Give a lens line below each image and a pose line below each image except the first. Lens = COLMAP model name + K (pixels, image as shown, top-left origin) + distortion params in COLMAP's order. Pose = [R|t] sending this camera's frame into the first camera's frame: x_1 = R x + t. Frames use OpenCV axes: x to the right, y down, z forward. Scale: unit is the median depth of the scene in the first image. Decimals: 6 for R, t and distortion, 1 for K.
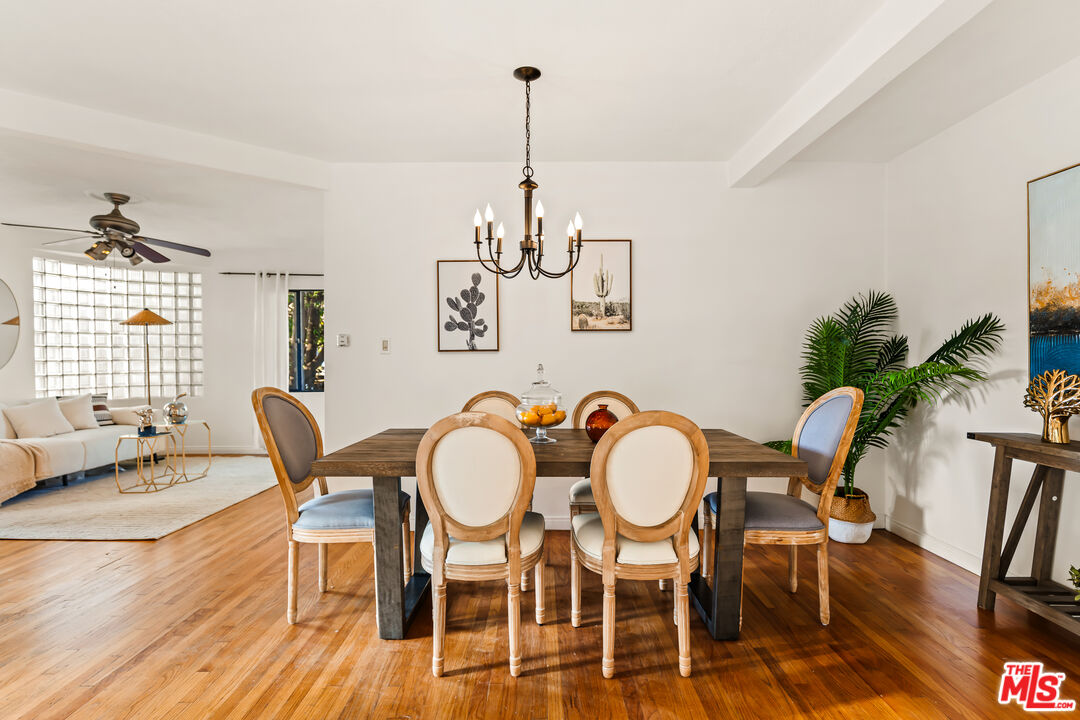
lens RADIAL K [[545.5, 0, 541.0], [0, 545.5, 362.0], [0, 0, 1]] dist [0.006060, 0.000918]
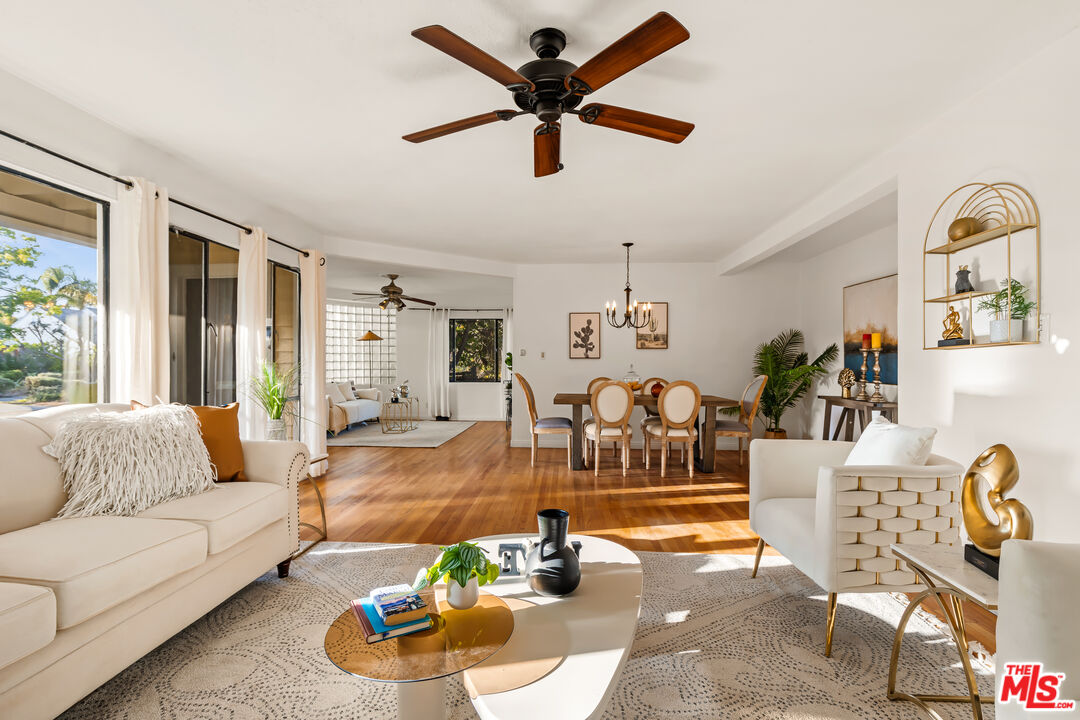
lens RADIAL K [[508.8, 0, 536.8], [0, 508.8, 361.8], [0, 0, 1]] dist [-0.003674, -0.001182]
pose [[0.998446, 0.008076, -0.055134, -0.206205], [-0.008601, 0.999920, -0.009288, 0.012072], [0.055054, 0.009747, 0.998436, -0.872878]]
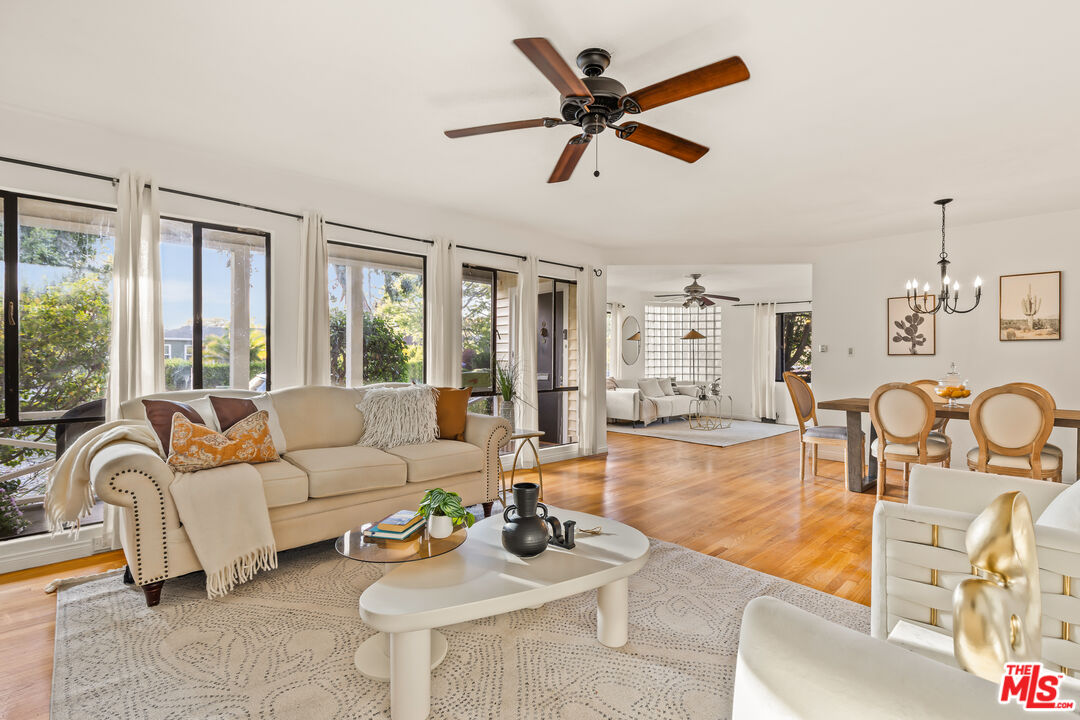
lens RADIAL K [[508.8, 0, 538.3], [0, 508.8, 355.9], [0, 0, 1]] dist [-0.003674, -0.001182]
pose [[0.685756, 0.005117, -0.727814, 0.192019], [-0.016378, 0.999831, -0.008402, 0.012687], [0.727648, 0.017682, 0.685723, -0.764406]]
